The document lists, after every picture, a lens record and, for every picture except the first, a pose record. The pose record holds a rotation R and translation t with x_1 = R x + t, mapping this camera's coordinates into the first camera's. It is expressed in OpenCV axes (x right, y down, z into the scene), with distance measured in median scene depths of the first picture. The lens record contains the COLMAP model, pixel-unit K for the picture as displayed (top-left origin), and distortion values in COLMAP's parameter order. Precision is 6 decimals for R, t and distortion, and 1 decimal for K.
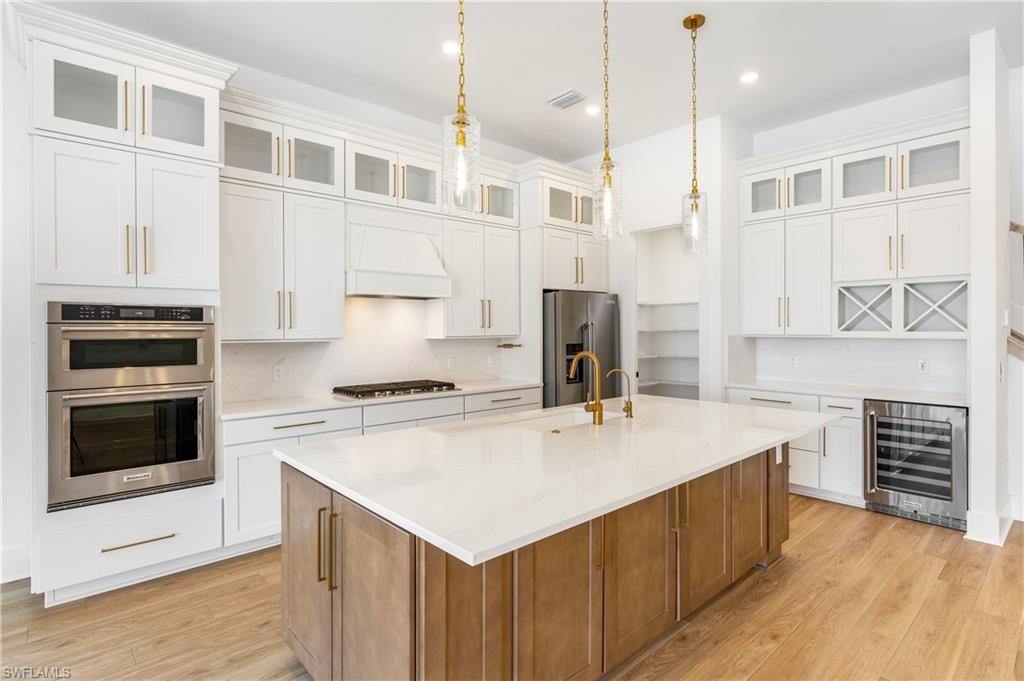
lens RADIAL K [[504.8, 0, 506.4], [0, 504.8, 332.2], [0, 0, 1]] dist [-0.011485, 0.002206]
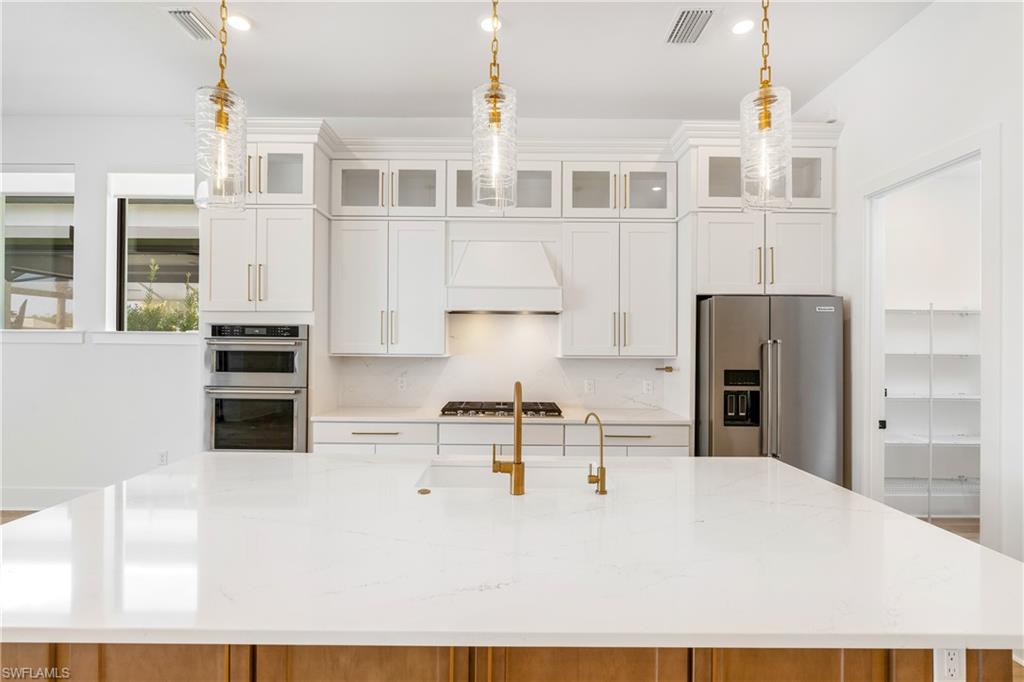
lens RADIAL K [[471.5, 0, 506.9], [0, 471.5, 347.4], [0, 0, 1]] dist [-0.019666, -0.000265]
pose [[0.752496, 0.013647, -0.658455, 0.406298], [-0.016003, 0.999869, 0.002434, -0.006621], [0.658402, 0.008706, 0.752616, 0.370383]]
